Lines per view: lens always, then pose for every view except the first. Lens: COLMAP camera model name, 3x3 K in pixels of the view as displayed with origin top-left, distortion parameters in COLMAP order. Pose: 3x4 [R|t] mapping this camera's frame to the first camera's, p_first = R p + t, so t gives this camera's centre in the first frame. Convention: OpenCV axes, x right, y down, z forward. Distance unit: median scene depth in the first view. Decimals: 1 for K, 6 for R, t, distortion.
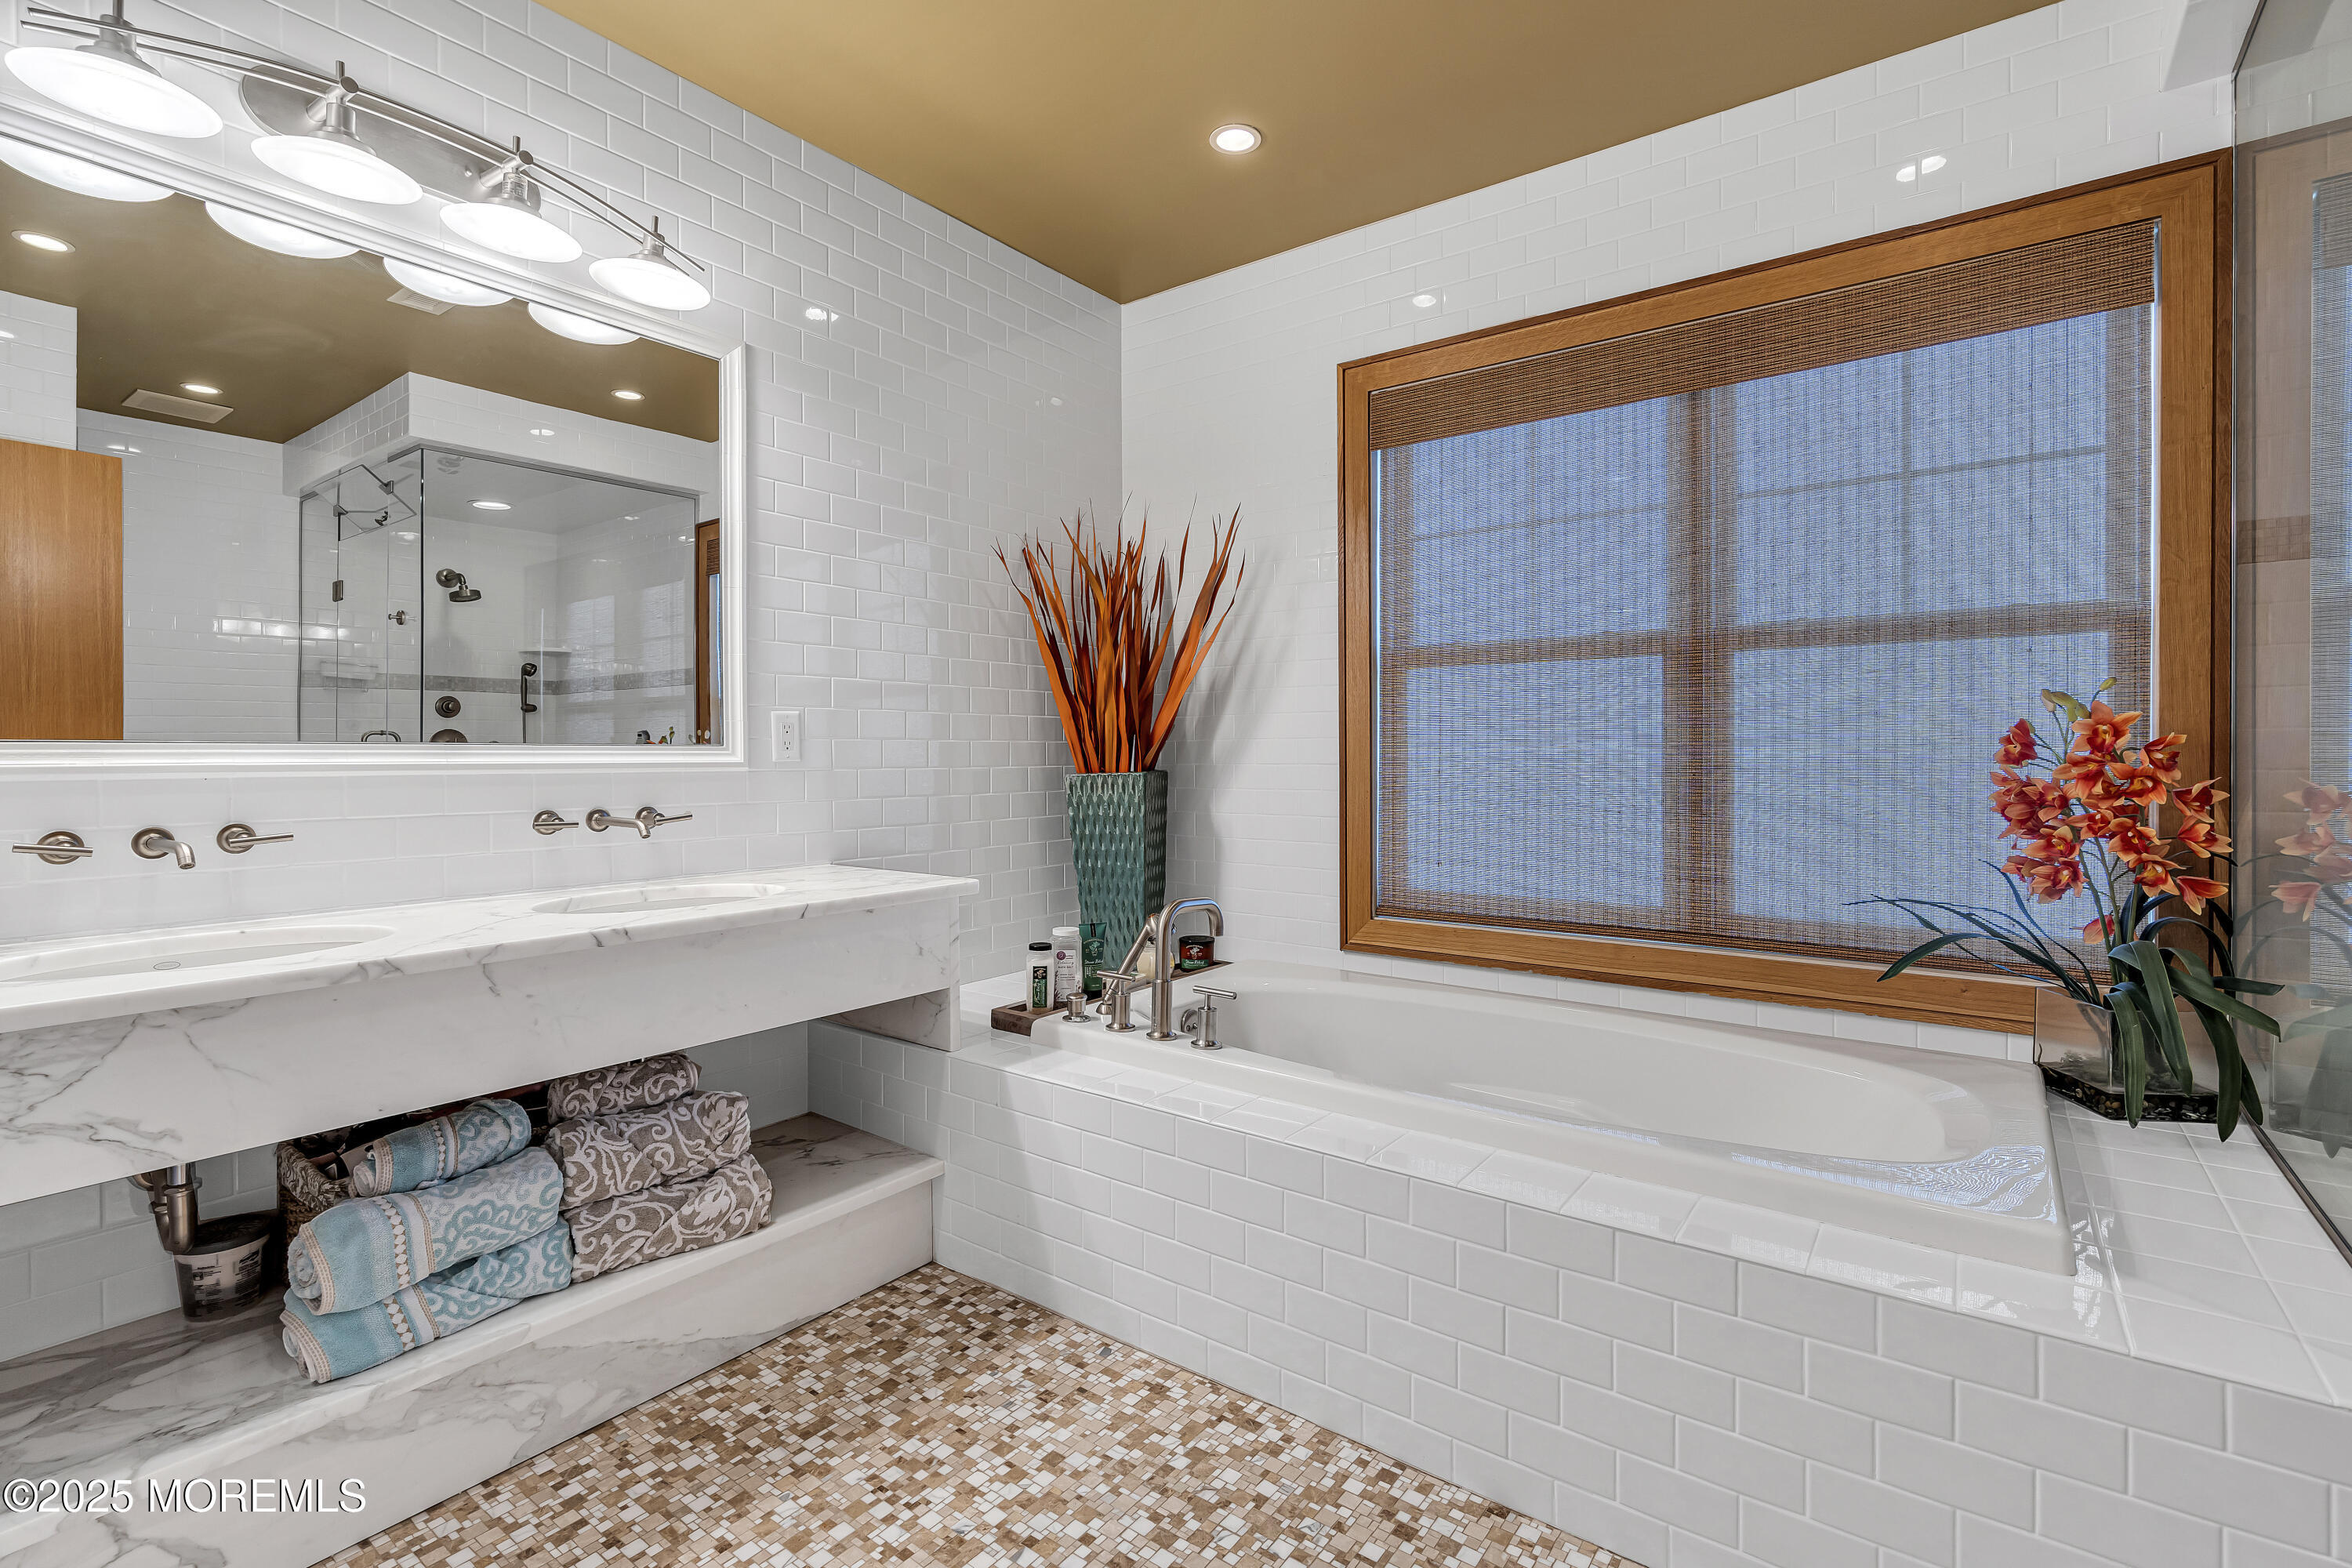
lens RADIAL K [[1055.7, 0, 1179.0], [0, 1055.7, 780.5], [0, 0, 1]] dist [-0.011141, 0.005120]
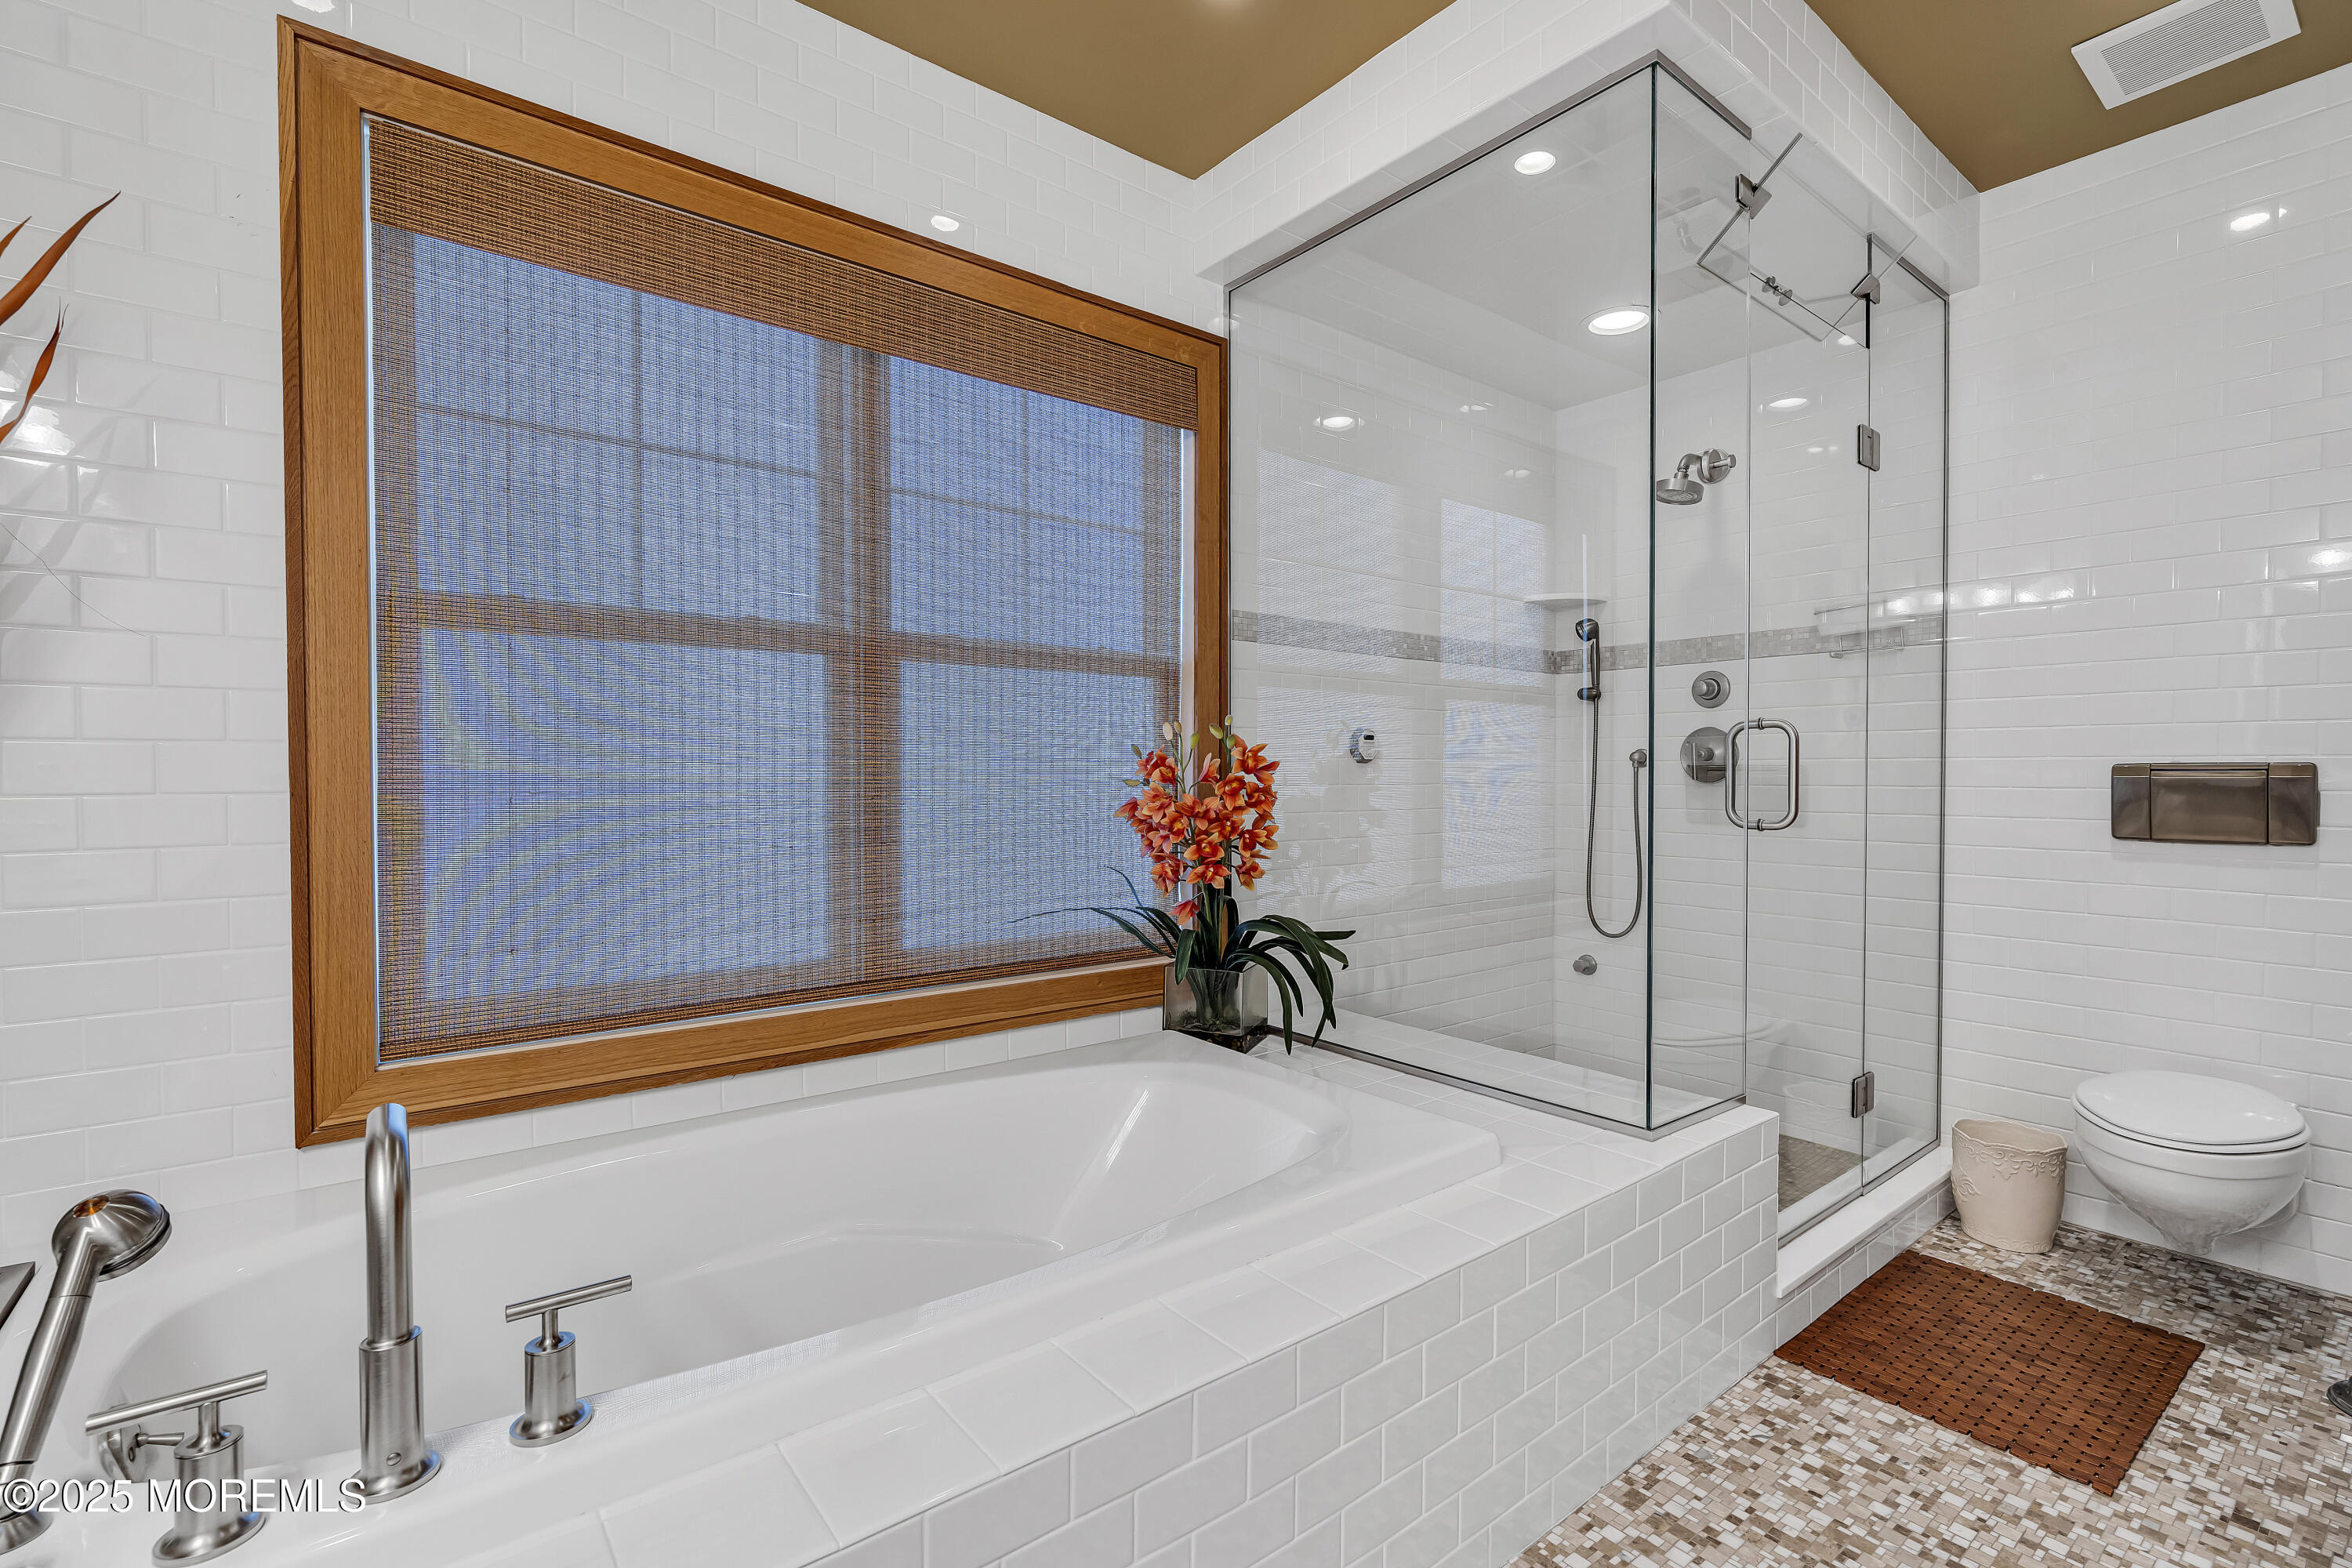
lens RADIAL K [[1055.7, 0, 1179.0], [0, 1055.7, 780.5], [0, 0, 1]] dist [-0.011141, 0.005120]
pose [[0.246723, -0.016135, 0.968952, -0.288076], [0.006974, 0.999865, 0.014874, -0.030824], [-0.969061, 0.003088, 0.246802, 0.544598]]
